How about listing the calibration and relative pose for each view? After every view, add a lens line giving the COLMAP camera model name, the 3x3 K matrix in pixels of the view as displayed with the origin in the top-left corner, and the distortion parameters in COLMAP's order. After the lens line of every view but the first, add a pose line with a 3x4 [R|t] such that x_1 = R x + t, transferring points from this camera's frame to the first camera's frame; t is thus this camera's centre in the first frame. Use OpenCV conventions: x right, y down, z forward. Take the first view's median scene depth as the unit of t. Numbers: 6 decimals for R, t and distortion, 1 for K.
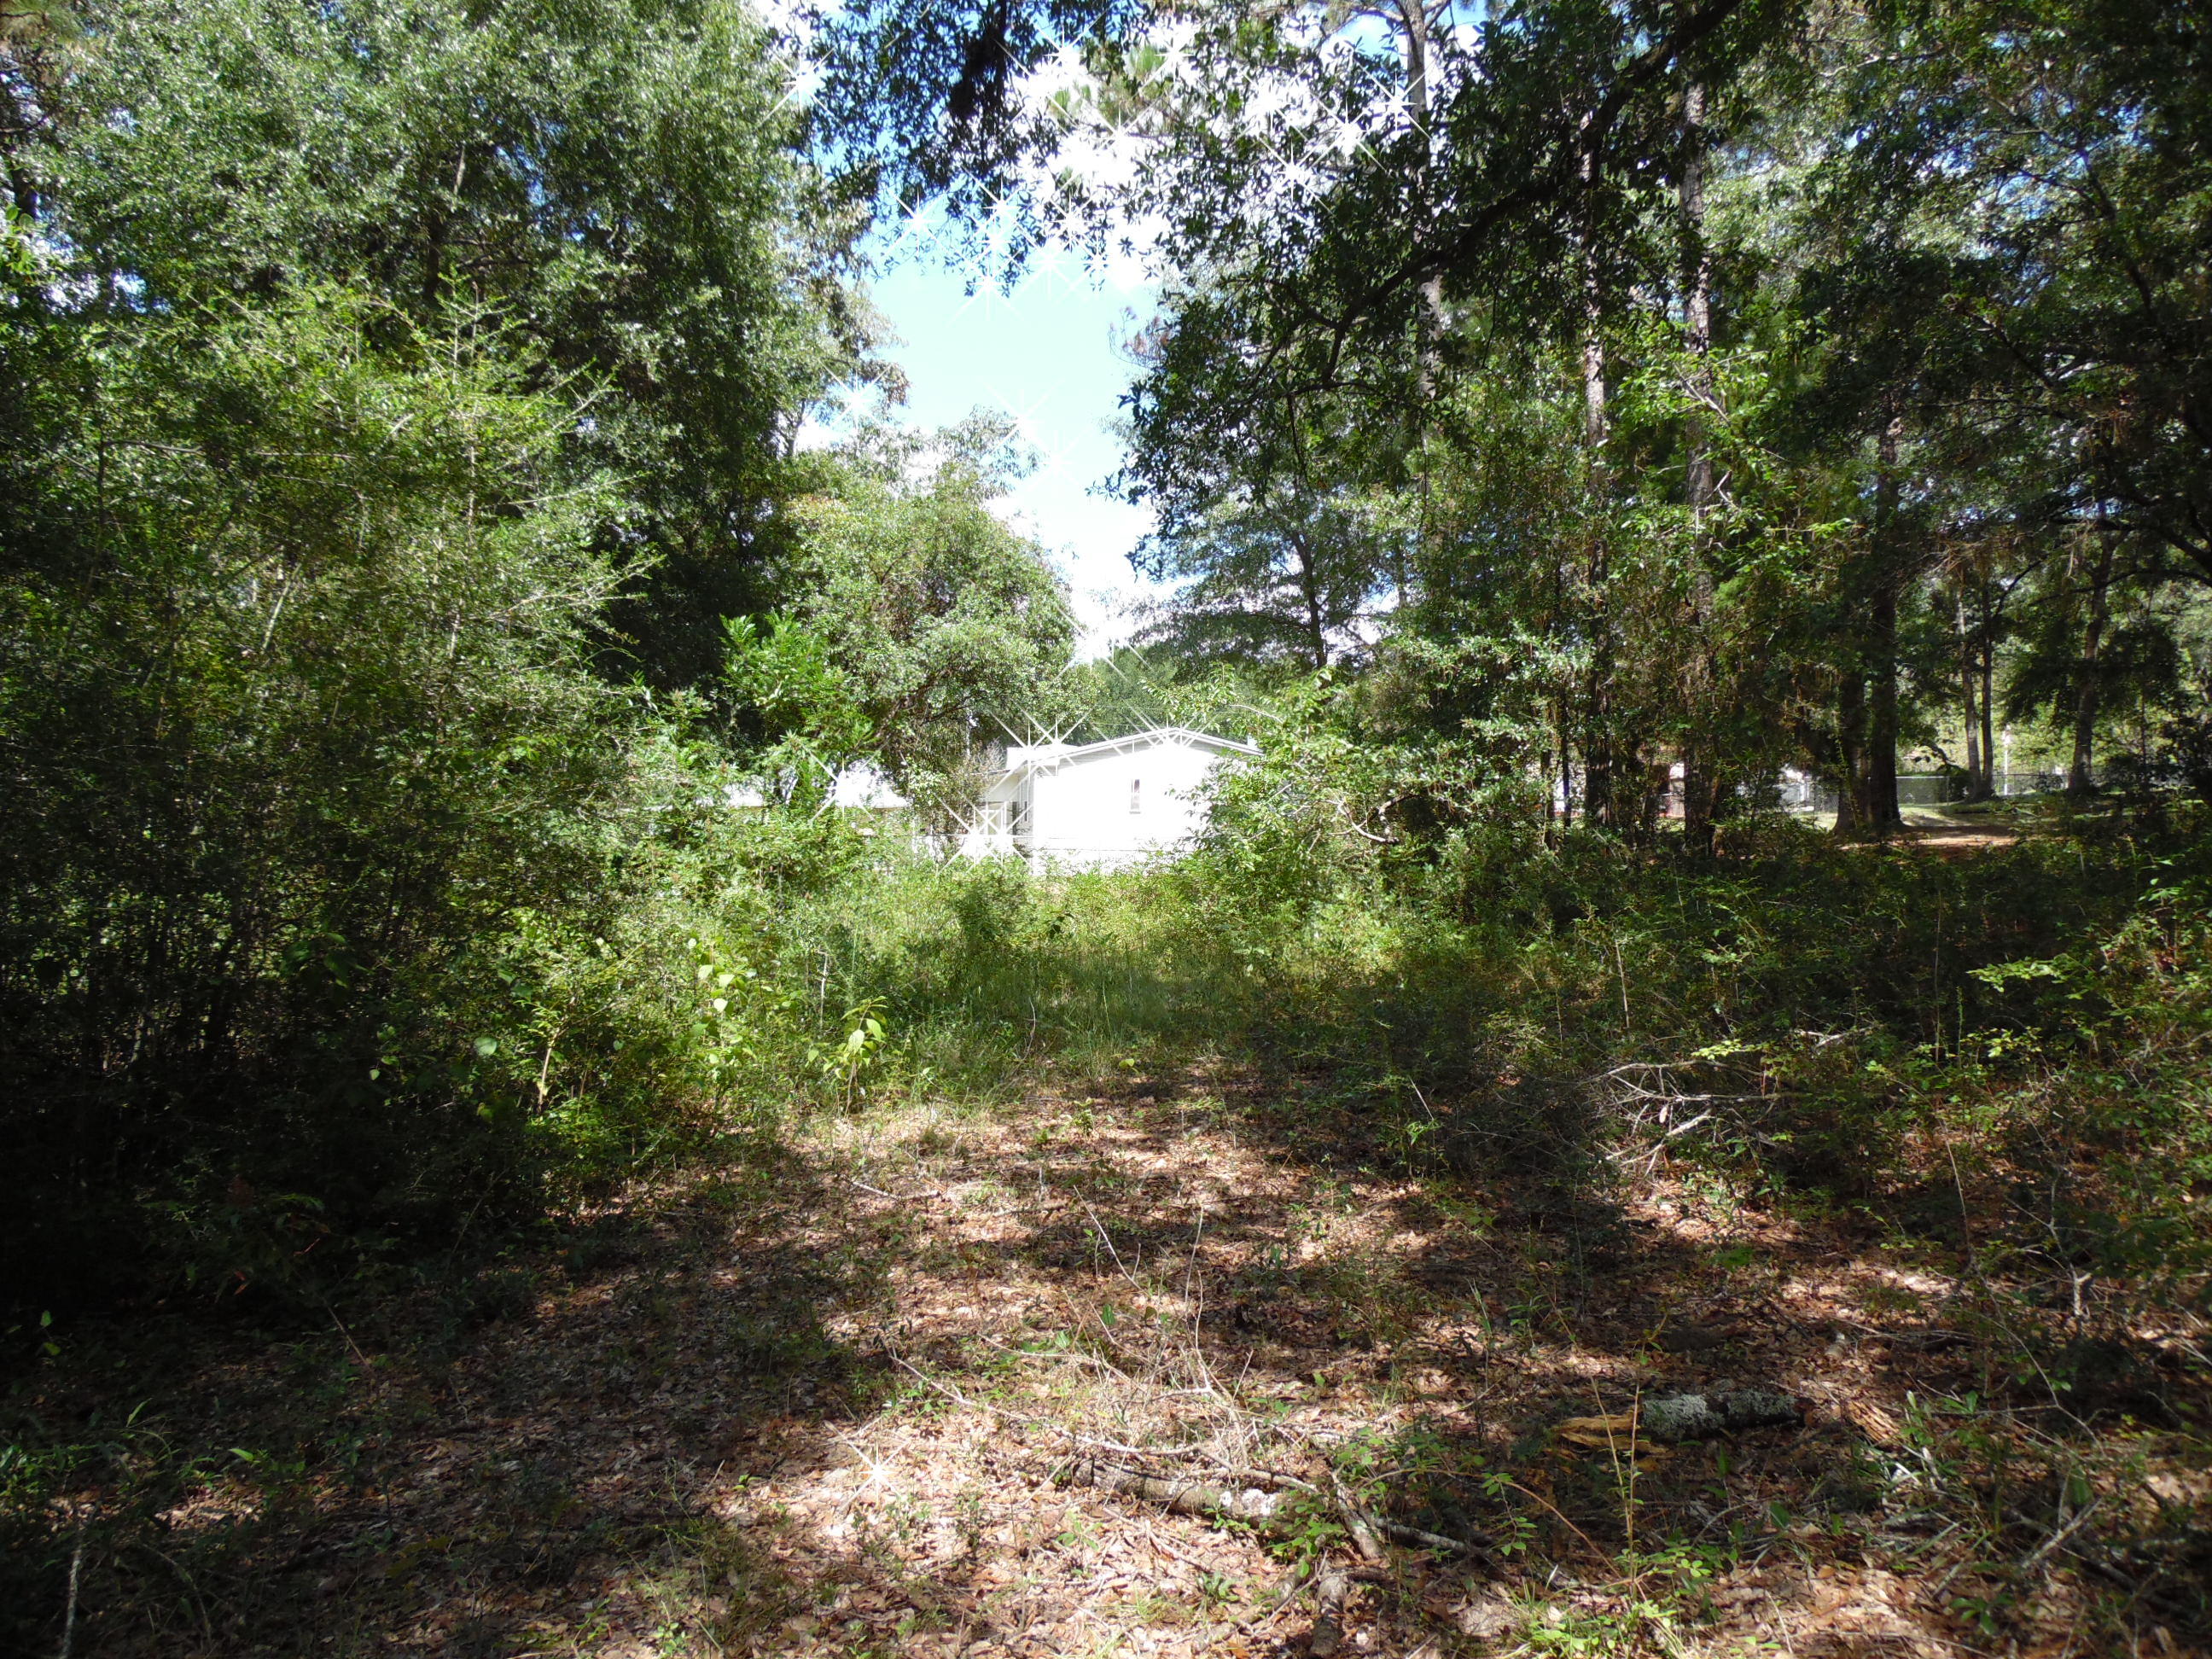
lens RADIAL K [[1661.5, 0, 1107.8], [0, 1661.5, 824.5], [0, 0, 1]] dist [-0.031228, 0.071483]
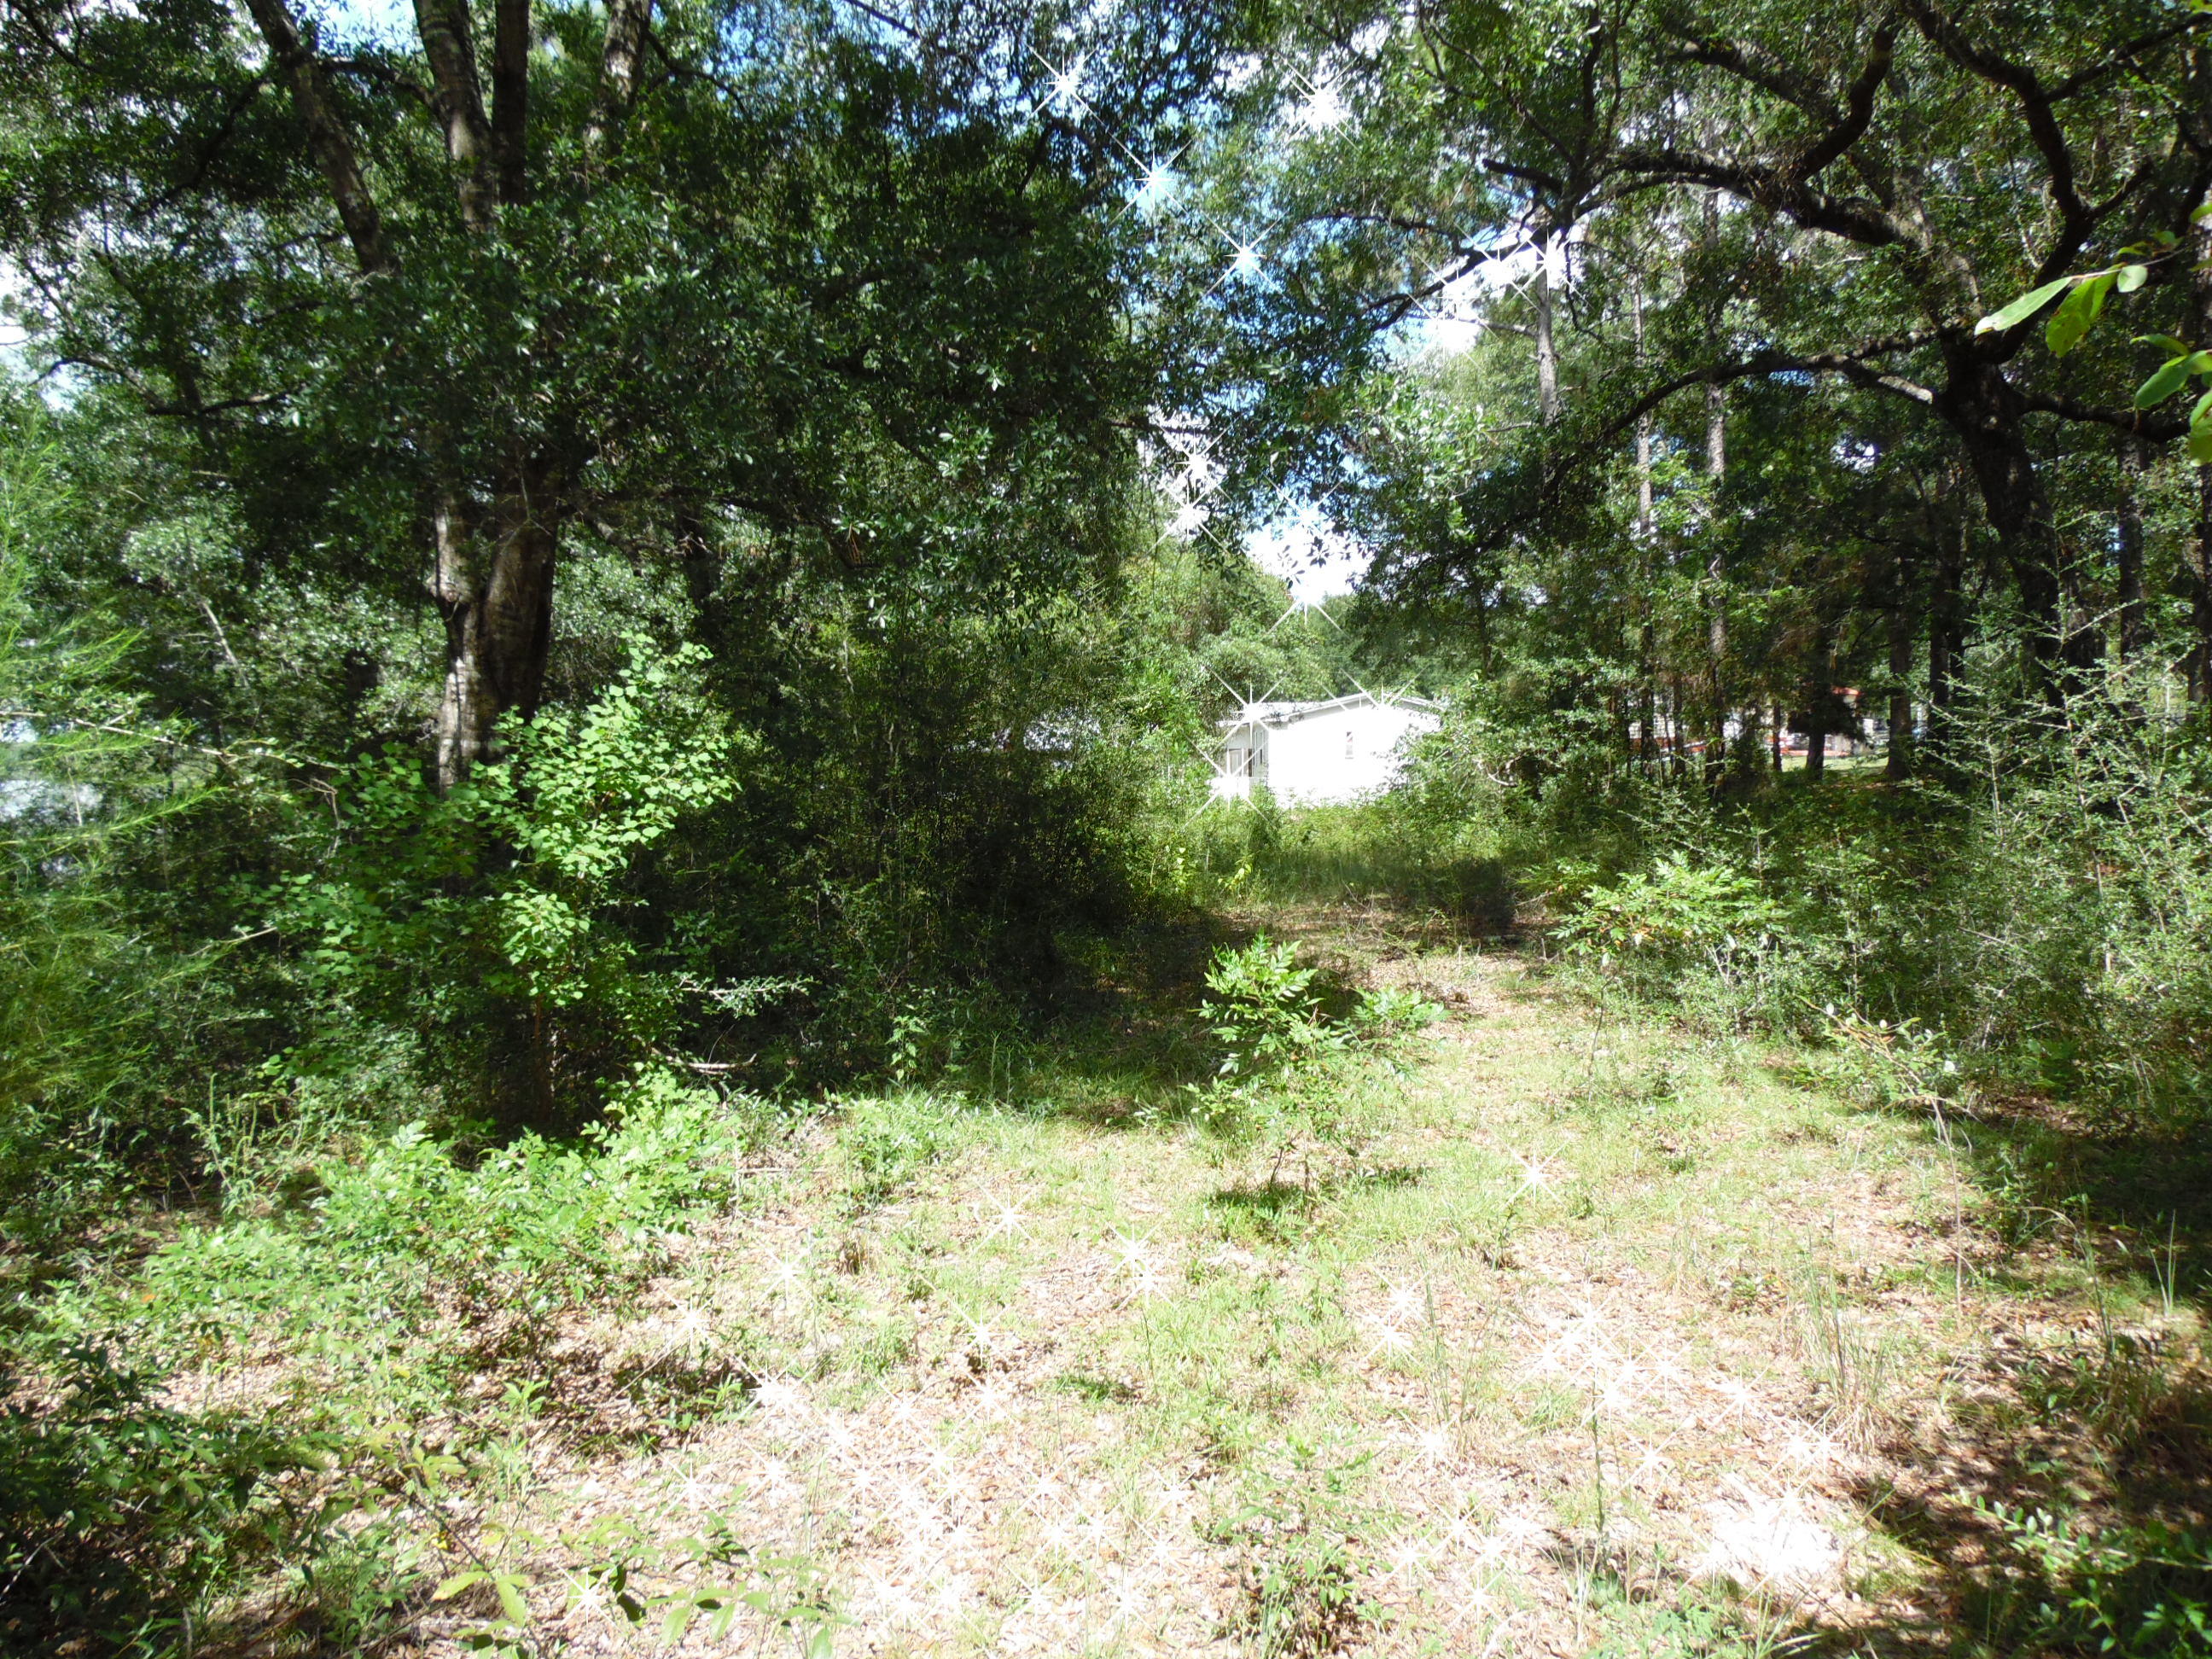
lens RADIAL K [[1662.3, 0, 1099.0], [0, 1662.3, 805.2], [0, 0, 1]] dist [-0.013161, 0.063717]
pose [[0.991337, -0.004977, -0.131248, -0.015180], [0.008438, 0.999631, 0.025821, -0.015815], [0.131071, -0.026705, 0.991013, -0.661601]]
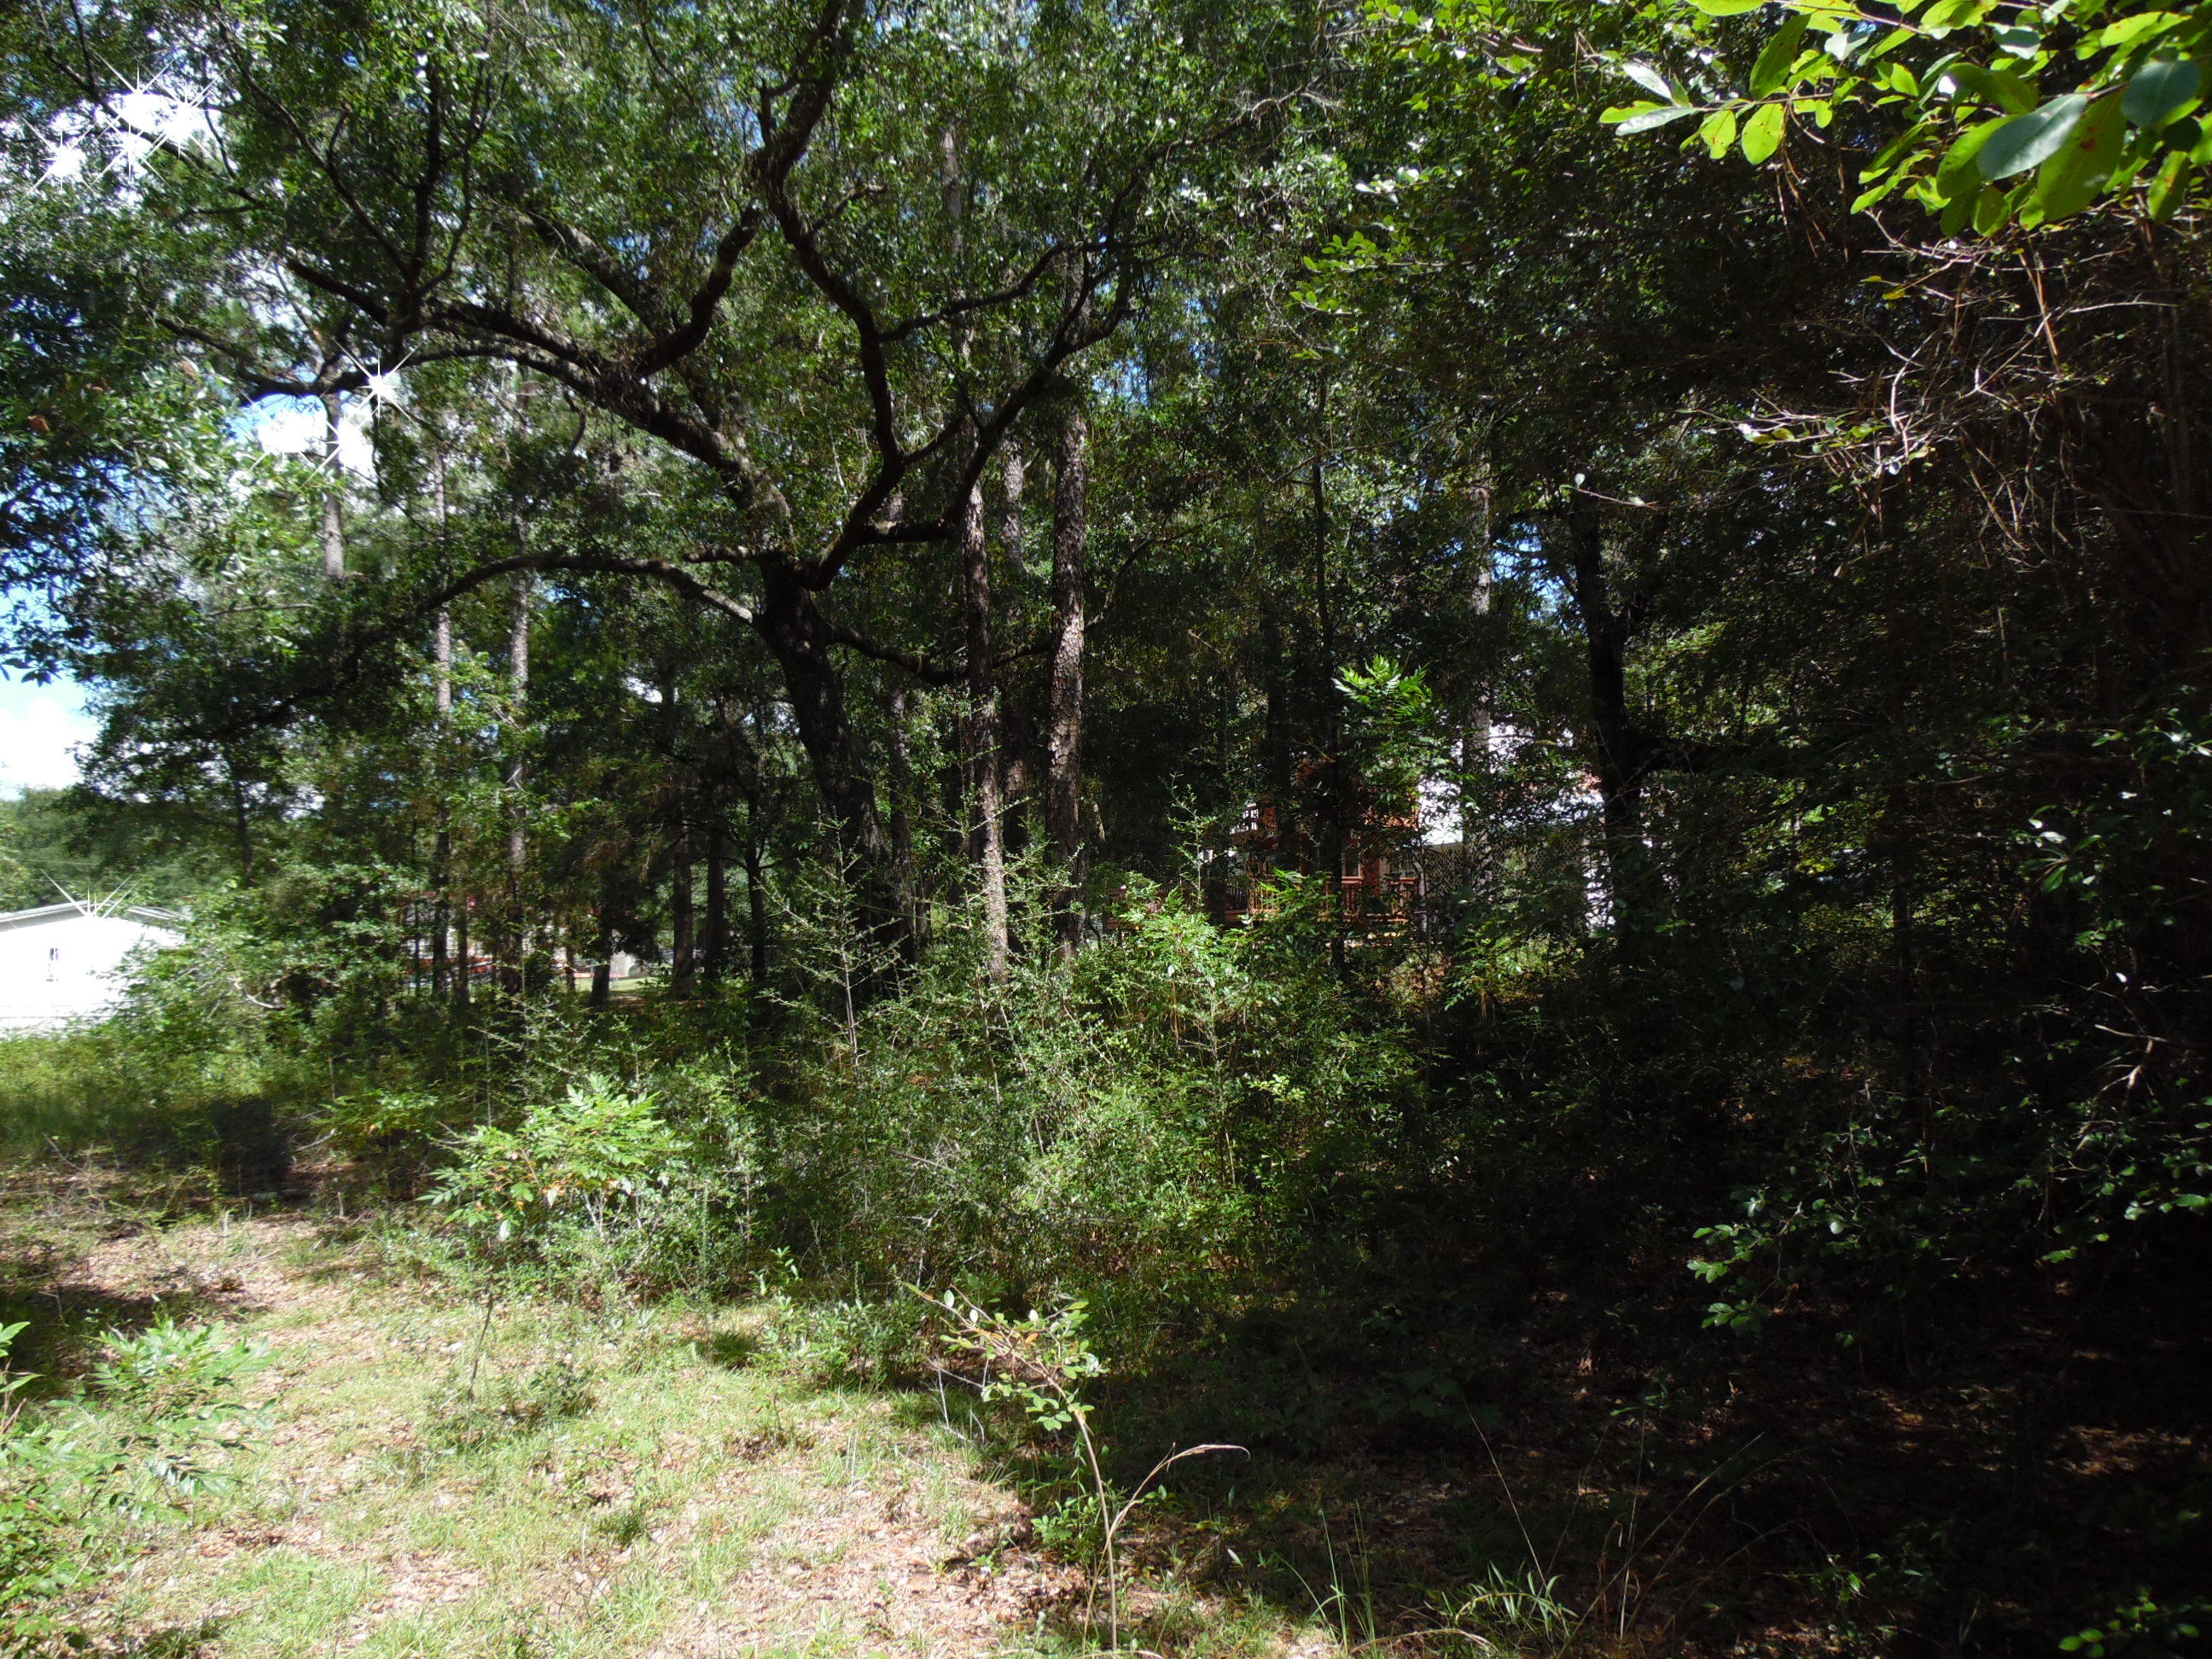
lens RADIAL K [[1661.5, 0, 1107.8], [0, 1661.5, 824.5], [0, 0, 1]] dist [-0.031228, 0.071483]
pose [[0.833759, 0.042468, 0.550493, -0.019825], [0.009356, 0.995808, -0.090992, -0.010344], [-0.552050, 0.081016, 0.829866, -0.558214]]
